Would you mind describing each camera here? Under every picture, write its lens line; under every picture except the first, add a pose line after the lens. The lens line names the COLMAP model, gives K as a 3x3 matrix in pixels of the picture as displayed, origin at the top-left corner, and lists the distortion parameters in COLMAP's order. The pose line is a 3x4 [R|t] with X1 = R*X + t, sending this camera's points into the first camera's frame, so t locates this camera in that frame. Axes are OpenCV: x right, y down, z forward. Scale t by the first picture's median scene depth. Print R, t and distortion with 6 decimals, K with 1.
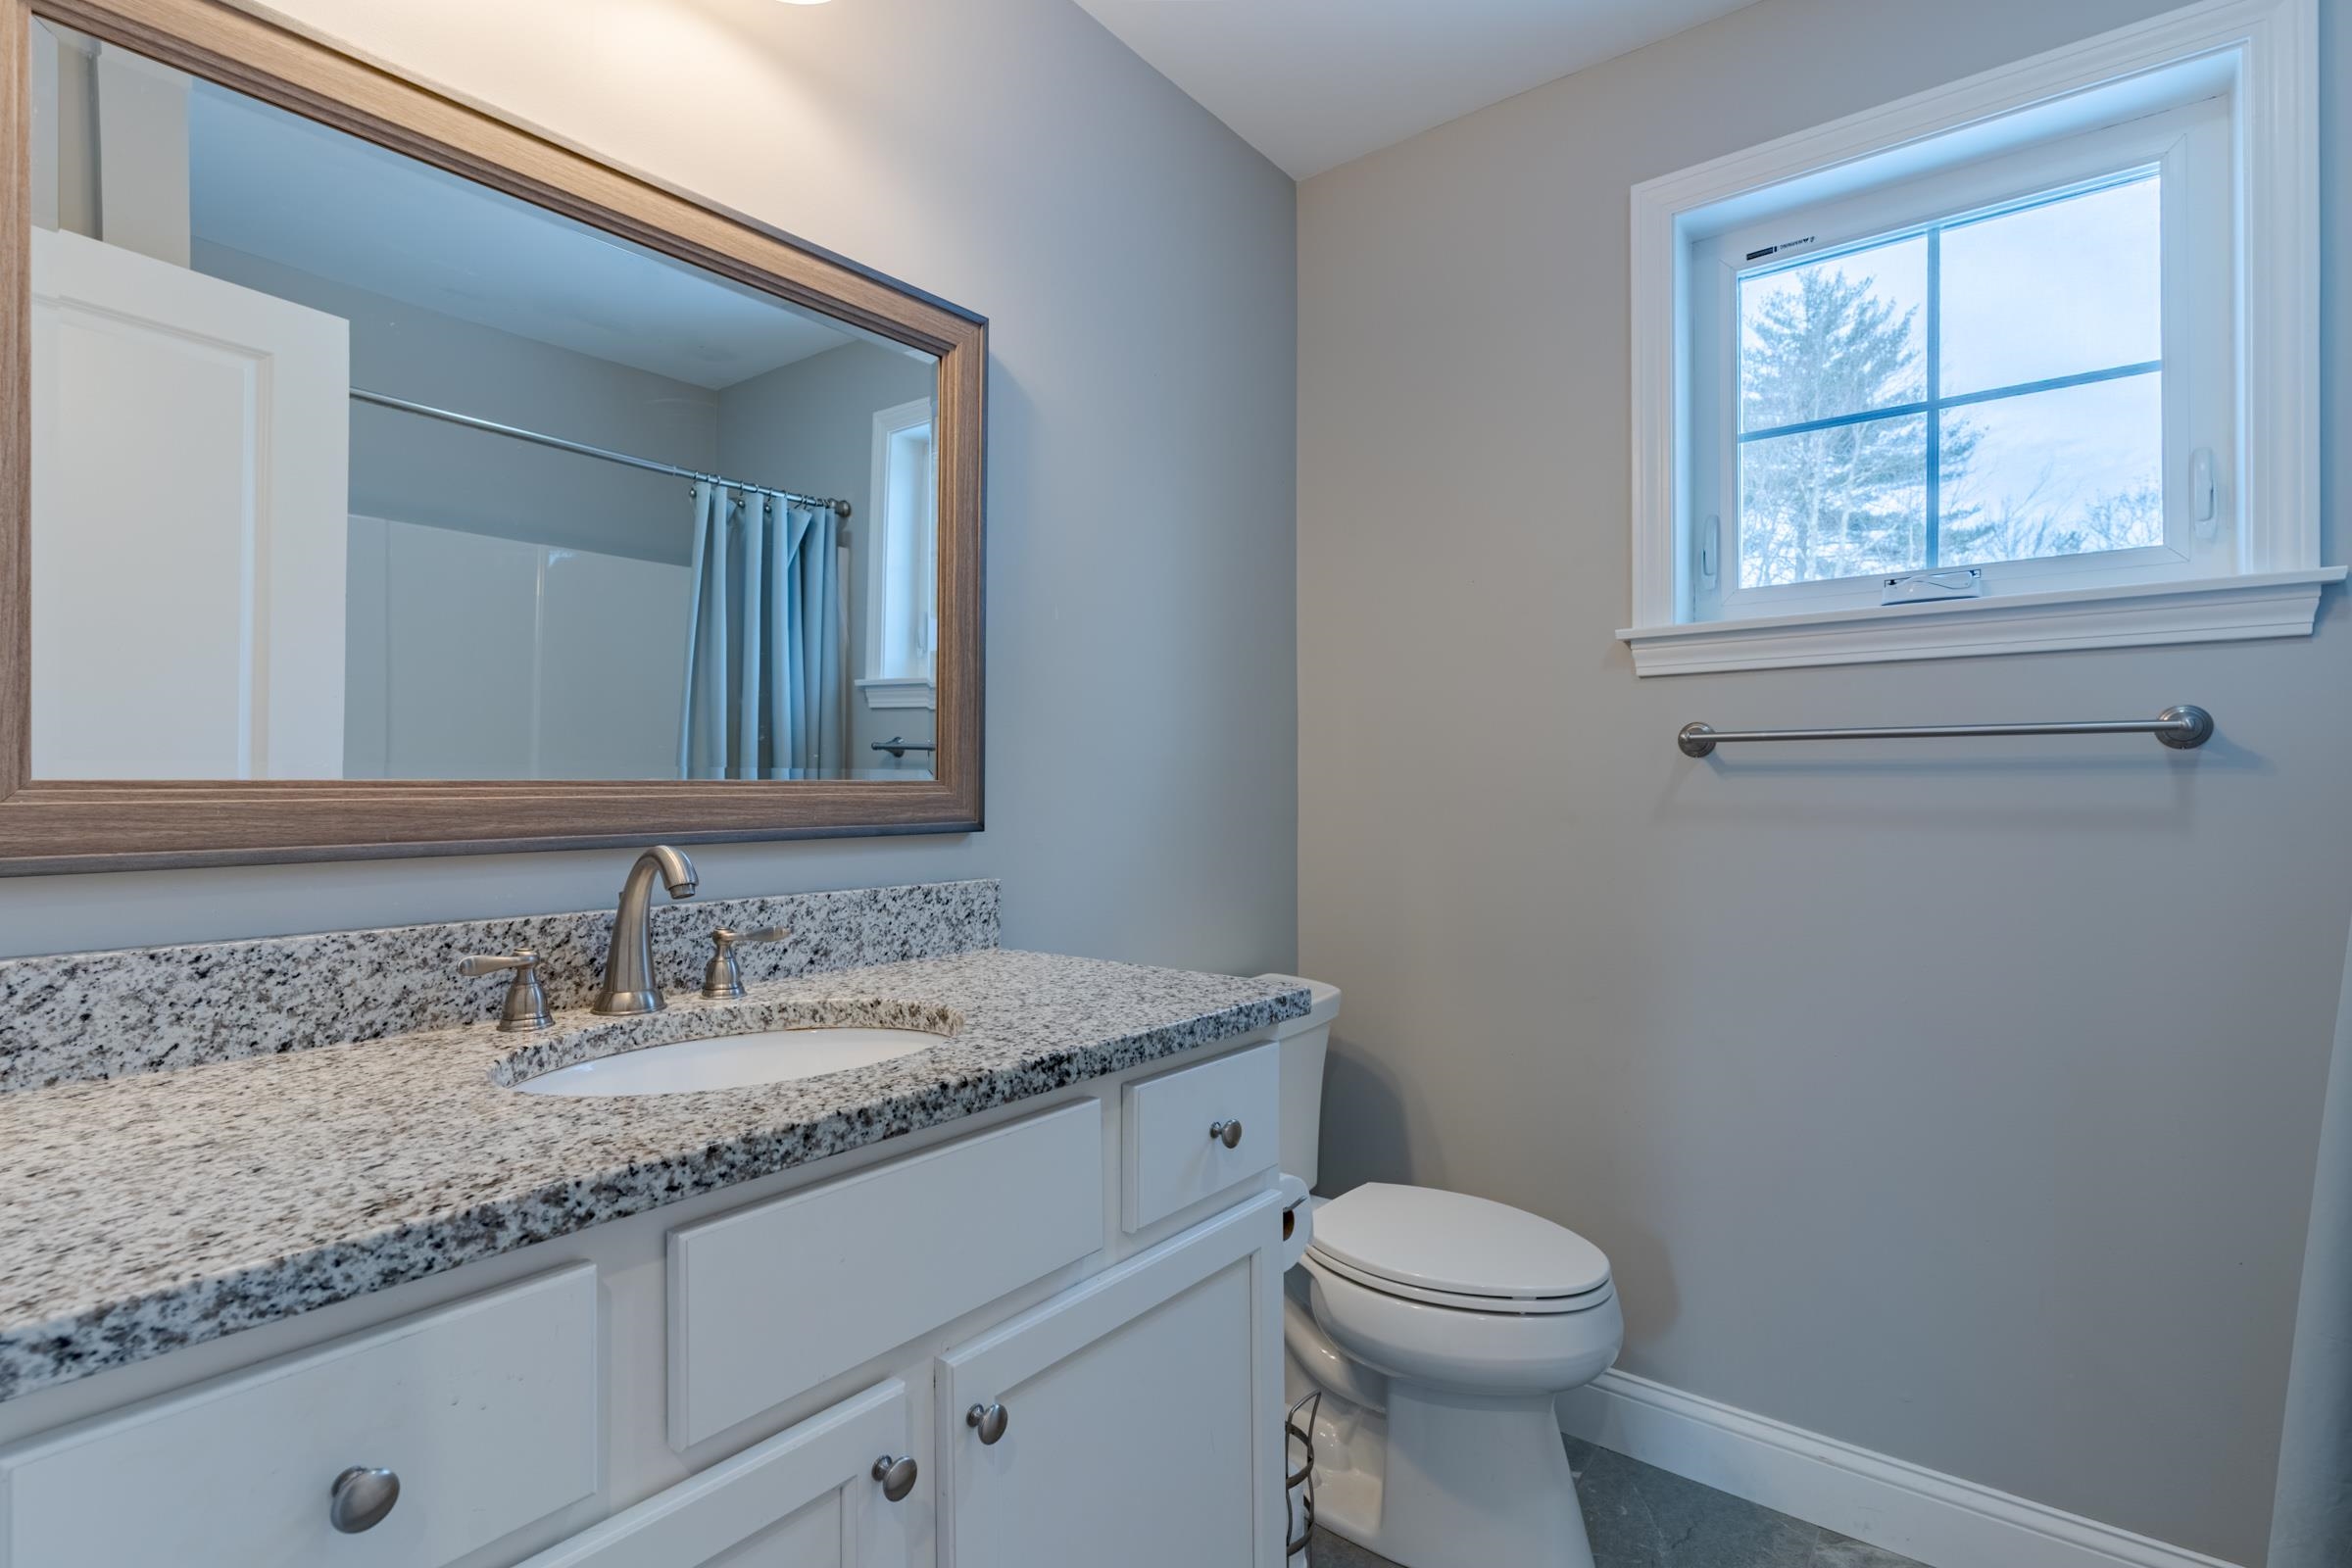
lens RADIAL K [[1123.0, 0, 1164.2], [0, 1123.0, 792.3], [0, 0, 1]] dist [0.002608, -0.000597]
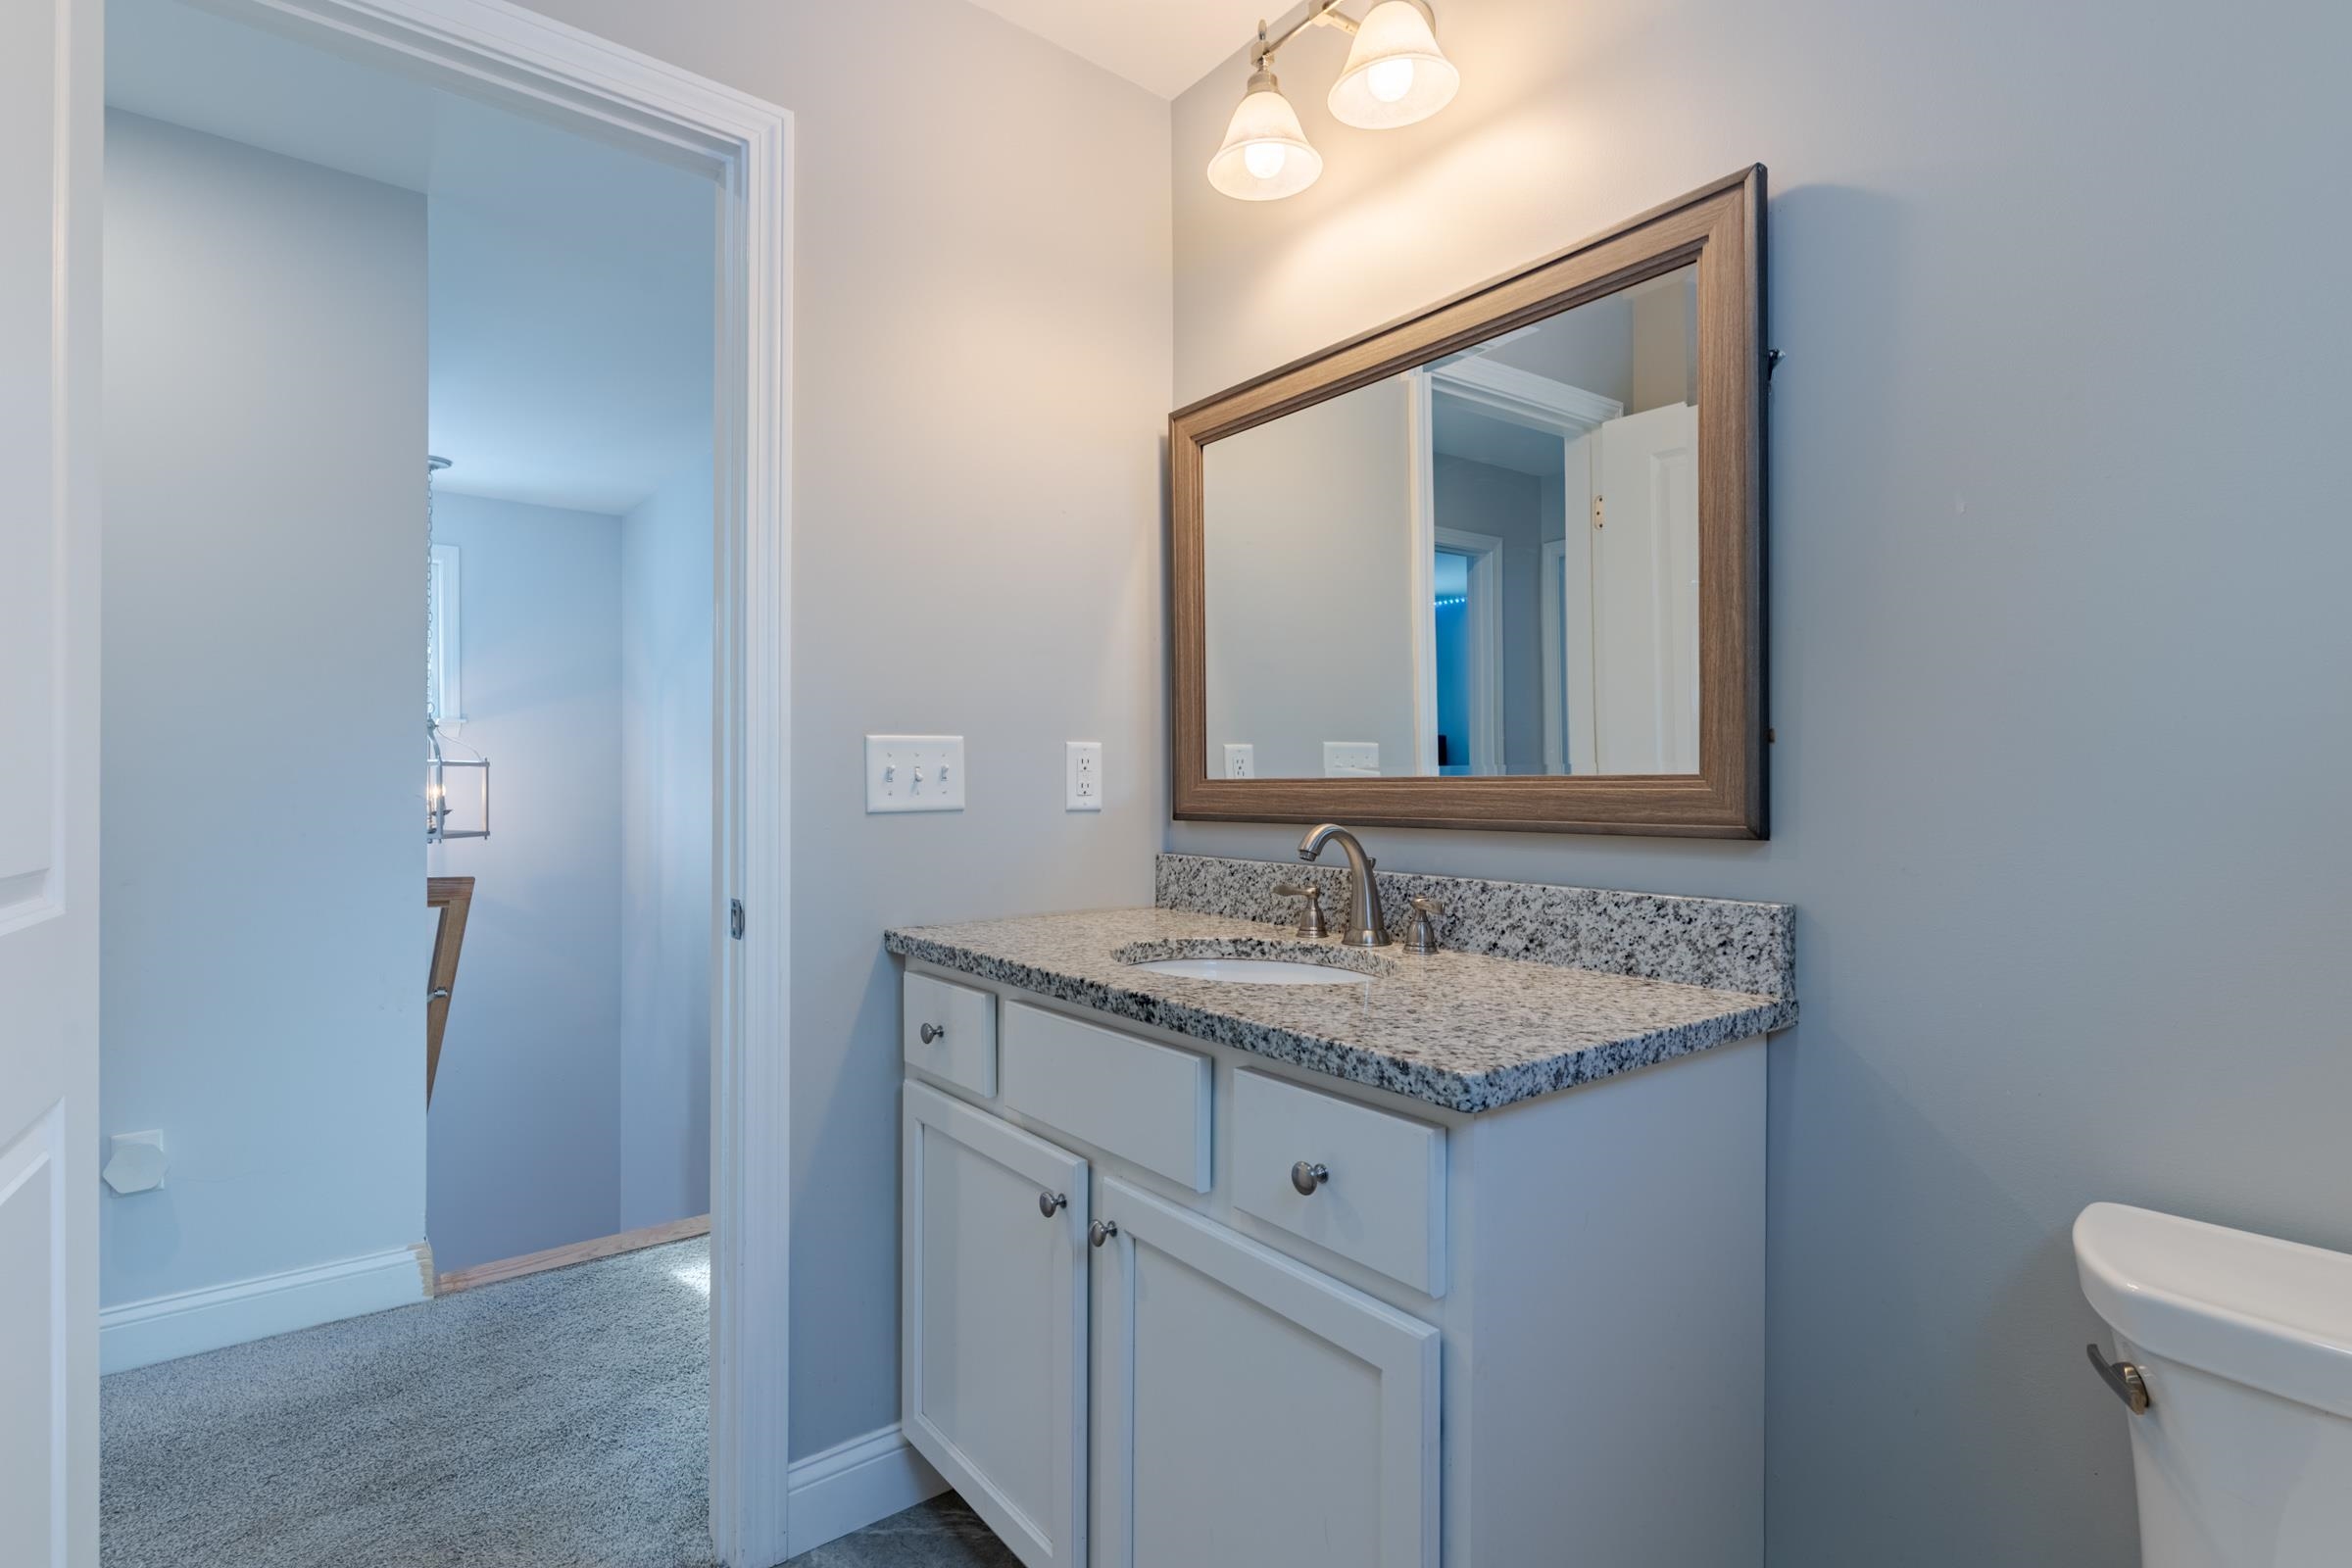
lens RADIAL K [[1123.0, 0, 1131.1], [0, 1123.0, 757.9], [0, 0, 1]] dist [0.002608, -0.000597]
pose [[-0.251007, -0.018075, -0.967817, 0.810526], [0.000401, 0.999824, -0.018777, -0.007496], [0.967985, -0.005101, -0.250955, 0.927455]]
